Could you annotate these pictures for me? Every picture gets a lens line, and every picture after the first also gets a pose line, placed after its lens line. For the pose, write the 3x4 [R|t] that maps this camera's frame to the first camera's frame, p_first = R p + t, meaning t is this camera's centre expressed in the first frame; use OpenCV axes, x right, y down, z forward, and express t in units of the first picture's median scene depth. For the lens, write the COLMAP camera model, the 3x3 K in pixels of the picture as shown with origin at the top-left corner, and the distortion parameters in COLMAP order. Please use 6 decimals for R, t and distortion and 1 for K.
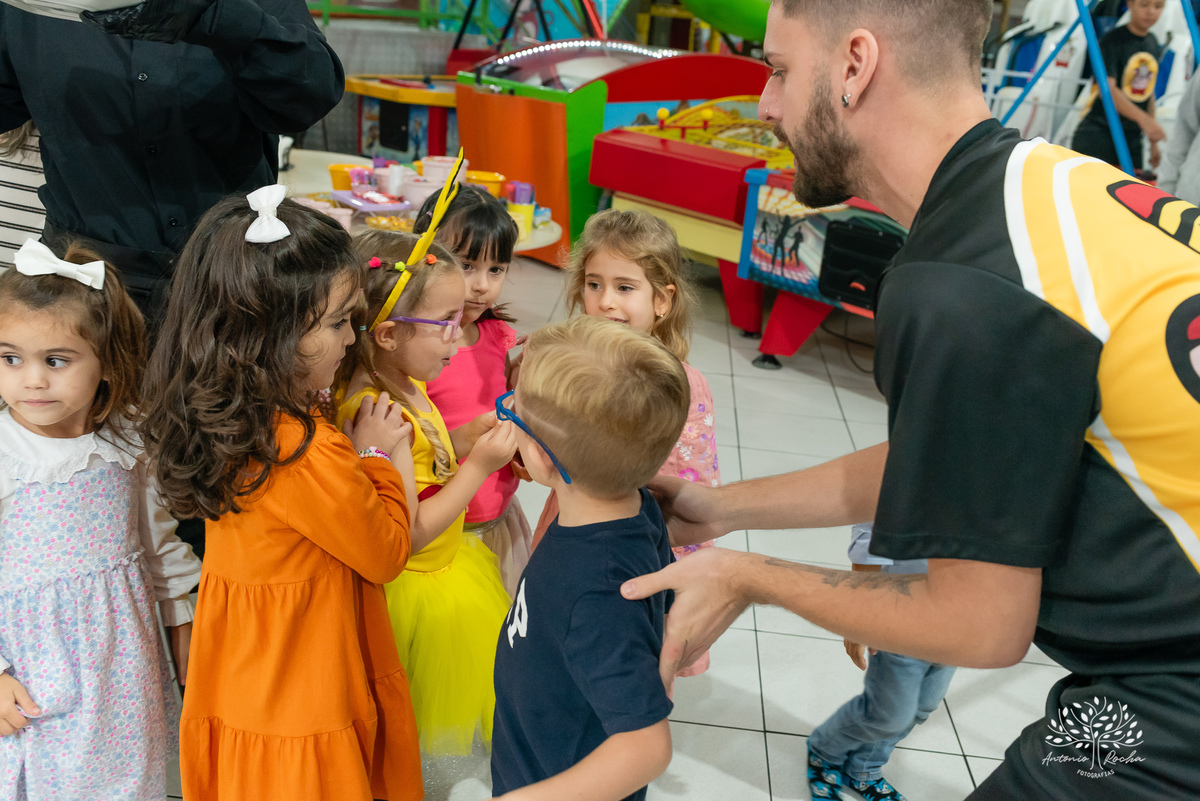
lens RADIAL K [[1288.6, 0, 600.0], [0, 1288.6, 400.5], [0, 0, 1]] dist [0.060873, 0.001411]
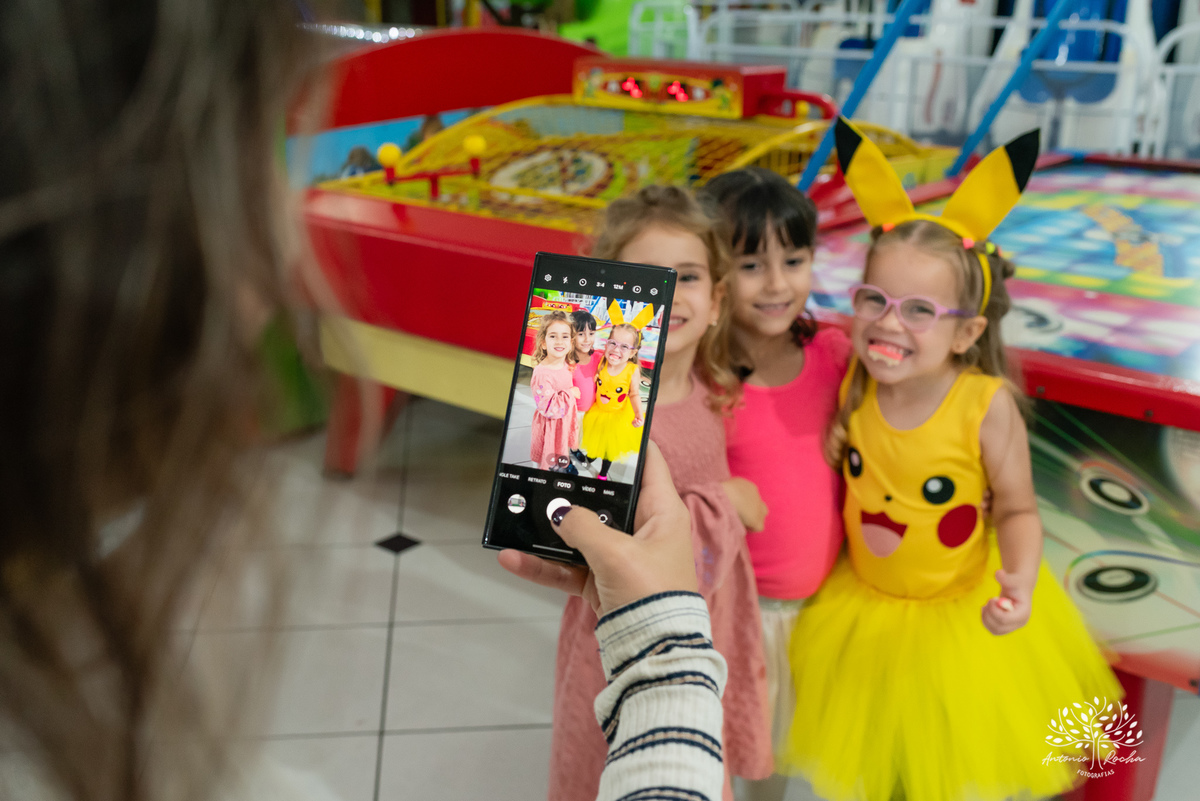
lens RADIAL K [[1288.6, 0, 600.0], [0, 1288.6, 400.5], [0, 0, 1]] dist [0.060873, 0.001411]
pose [[0.980488, -0.130807, 0.146740, 0.038094], [0.127959, 0.991363, 0.028728, -0.115897], [-0.149230, -0.009391, 0.988758, 0.431179]]
